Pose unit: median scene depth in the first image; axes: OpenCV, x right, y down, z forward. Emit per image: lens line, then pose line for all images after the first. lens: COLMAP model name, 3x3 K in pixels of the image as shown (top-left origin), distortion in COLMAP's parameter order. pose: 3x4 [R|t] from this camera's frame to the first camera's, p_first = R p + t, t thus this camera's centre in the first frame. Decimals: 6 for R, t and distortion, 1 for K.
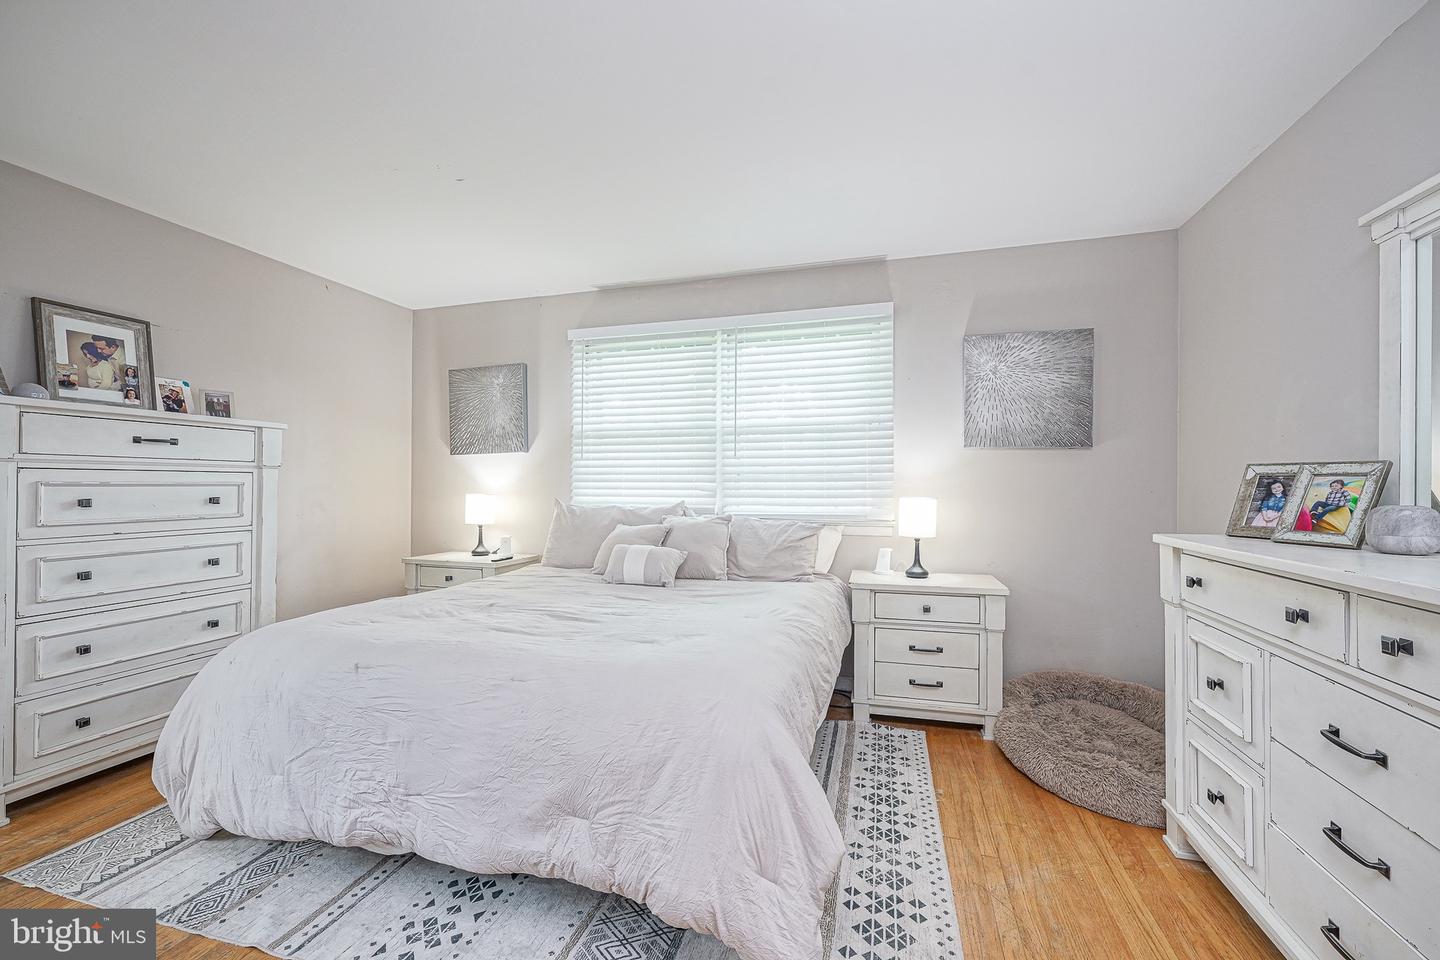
lens RADIAL K [[578.0, 0, 714.4], [0, 578.0, 483.3], [0, 0, 1]] dist [-0.001554, 0.000361]
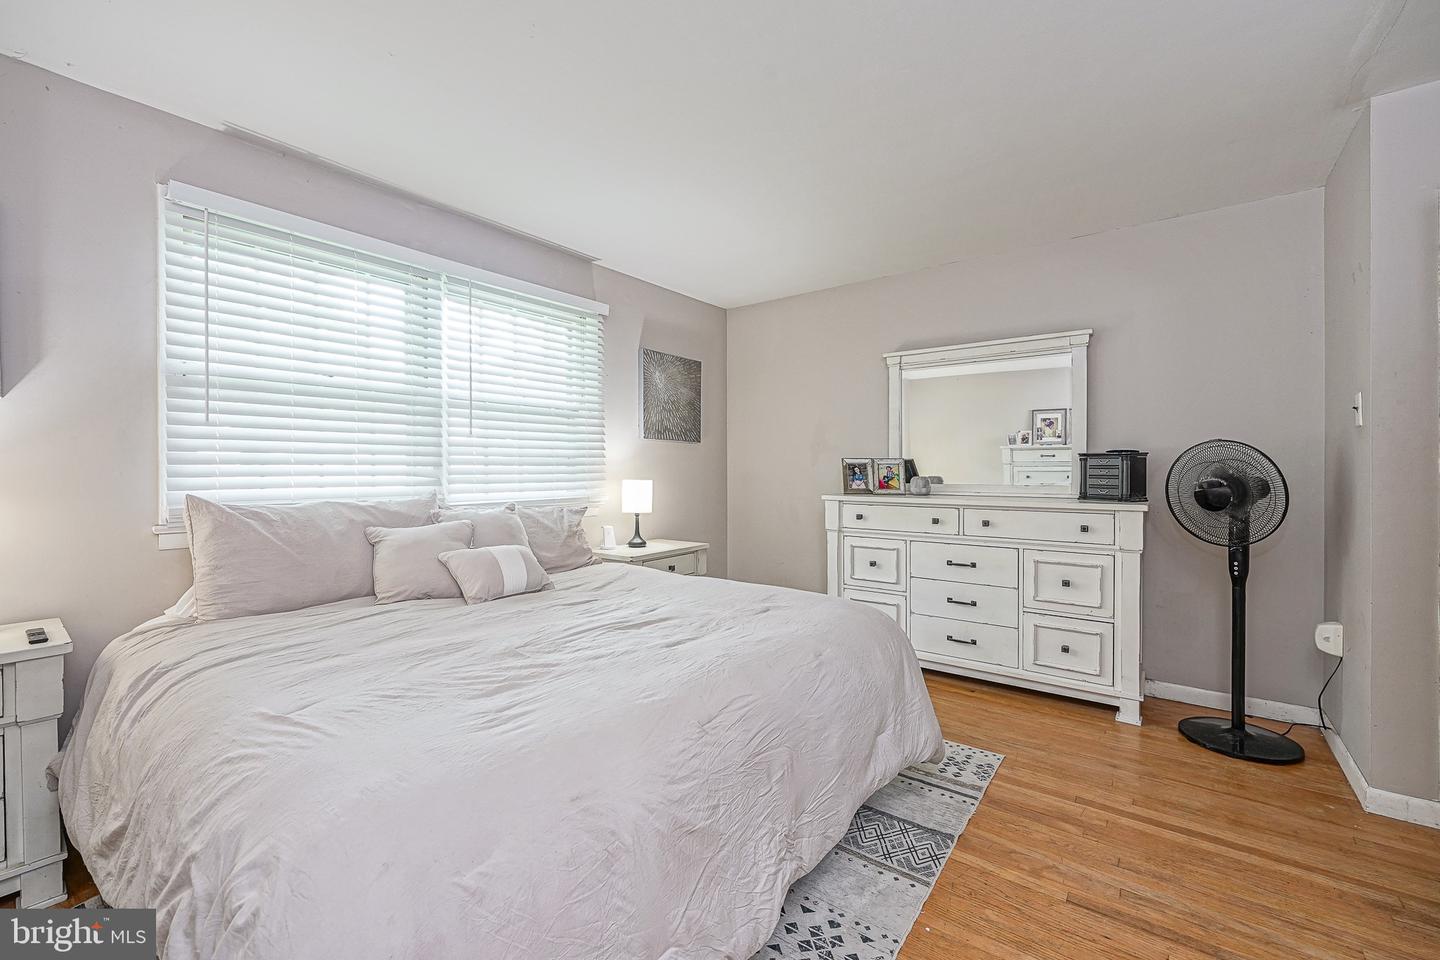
lens RADIAL K [[587.9, 0, 720.0], [0, 587.9, 480.0], [0, 0, 1]] dist [0.000608, 0.000156]
pose [[0.354456, -0.017366, 0.934911, -0.804059], [-0.001111, 0.999819, 0.018993, 0.002864], [-0.935072, -0.007771, 0.354373, 0.461242]]
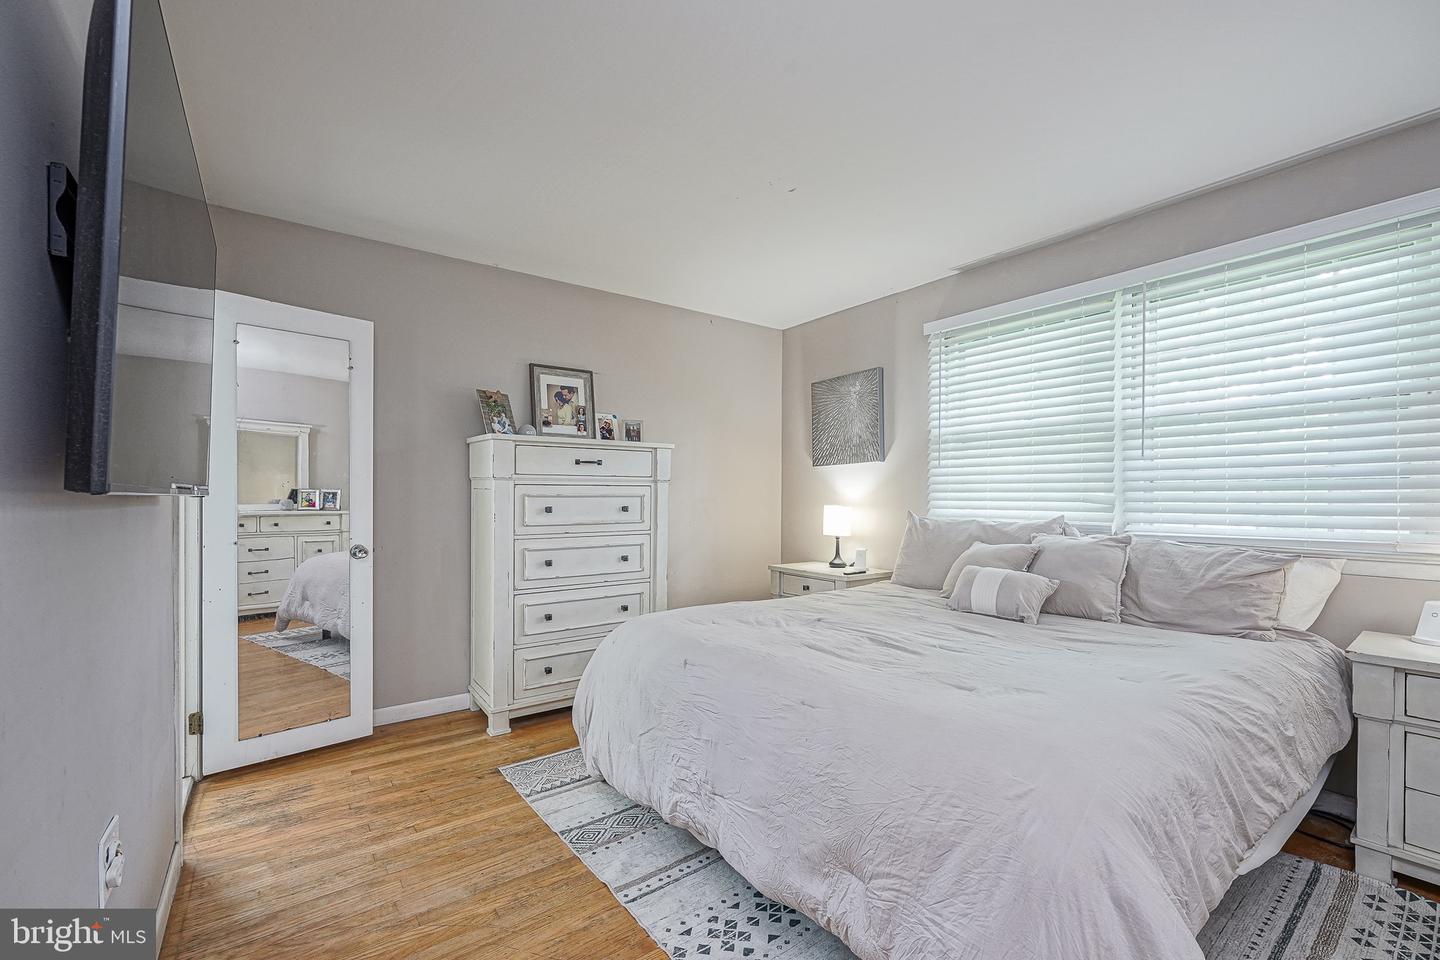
lens RADIAL K [[605.2, 0, 729.4], [0, 605.2, 497.7], [0, 0, 1]] dist [-0.002856, 0.000693]
pose [[0.810492, -0.000026, -0.585750, 0.075928], [0.003259, 0.999985, 0.004464, 0.000661], [0.585741, -0.005527, 0.810480, 0.078530]]
